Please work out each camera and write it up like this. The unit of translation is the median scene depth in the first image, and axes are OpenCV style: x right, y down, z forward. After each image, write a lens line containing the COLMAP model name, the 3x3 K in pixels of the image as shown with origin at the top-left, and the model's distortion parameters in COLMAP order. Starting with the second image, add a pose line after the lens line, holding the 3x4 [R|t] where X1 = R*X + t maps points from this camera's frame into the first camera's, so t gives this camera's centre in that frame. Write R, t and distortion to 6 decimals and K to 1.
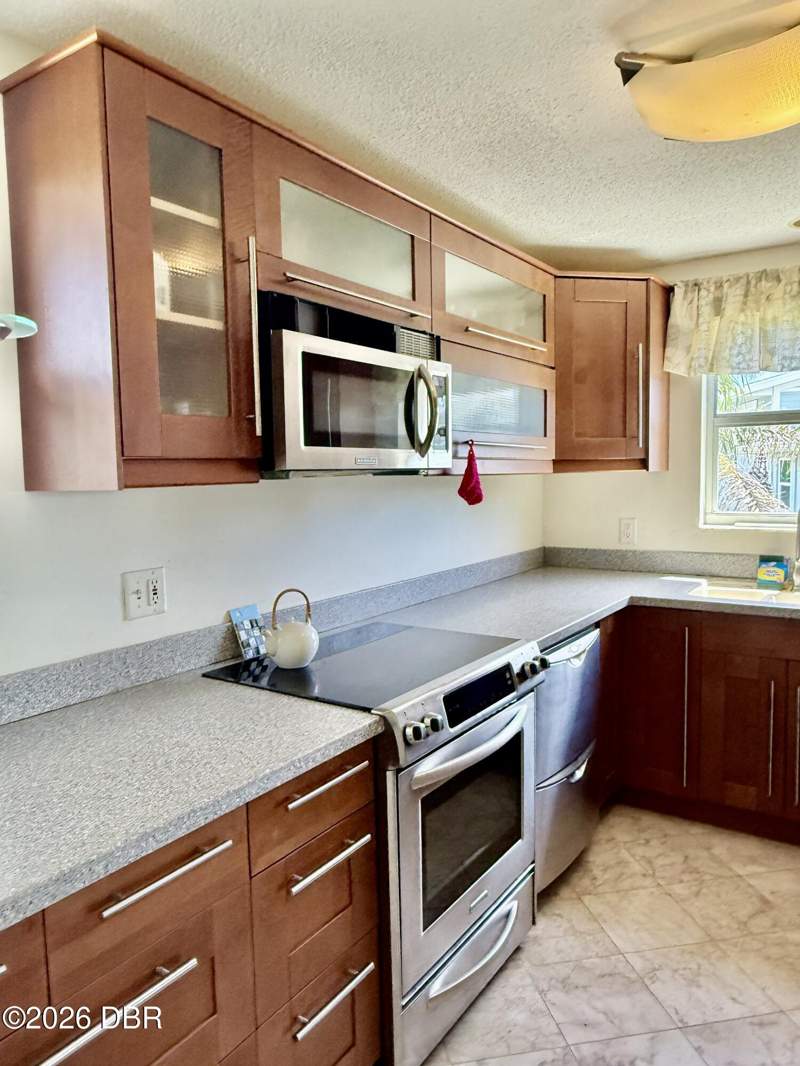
lens RADIAL K [[729.1, 0, 401.3], [0, 729.1, 533.1], [0, 0, 1]] dist [-0.002416, -0.001022]
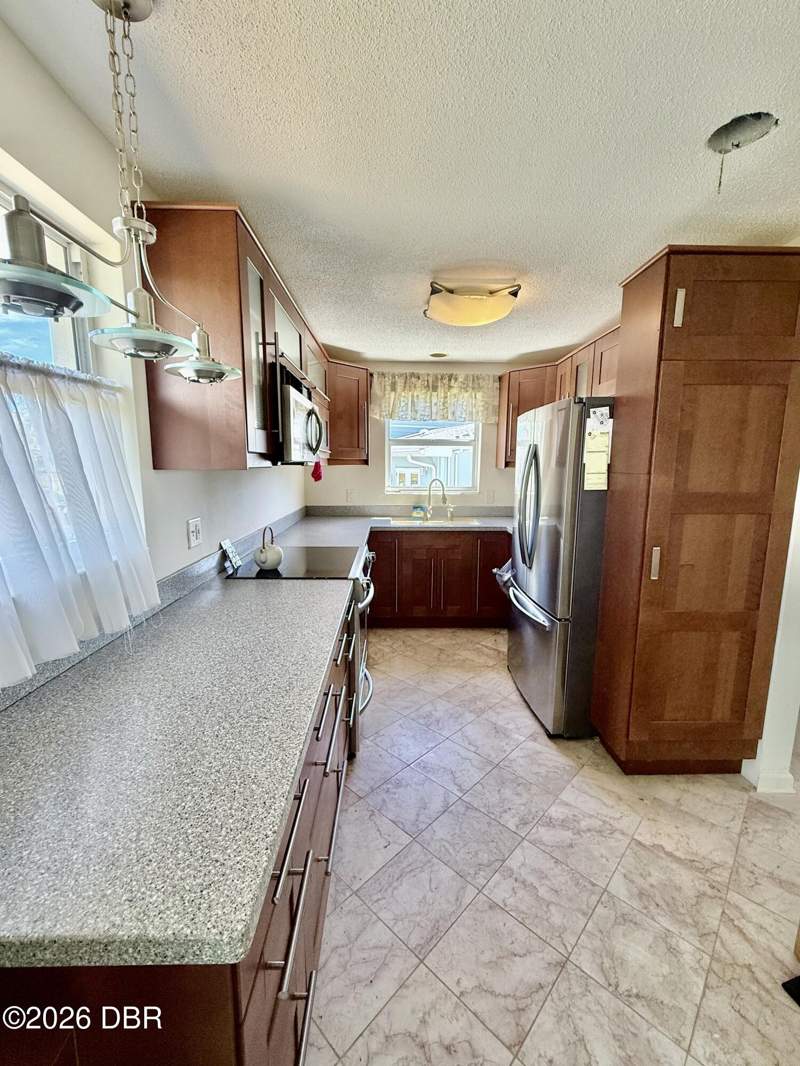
lens RADIAL K [[430.8, 0, 401.2], [0, 430.8, 532.7], [0, 0, 1]] dist [0.001655, 0.000204]
pose [[0.819195, -0.067571, 0.569520, -0.294793], [0.027733, 0.996541, 0.078344, 0.010038], [-0.572844, -0.048384, 0.818235, -0.046097]]
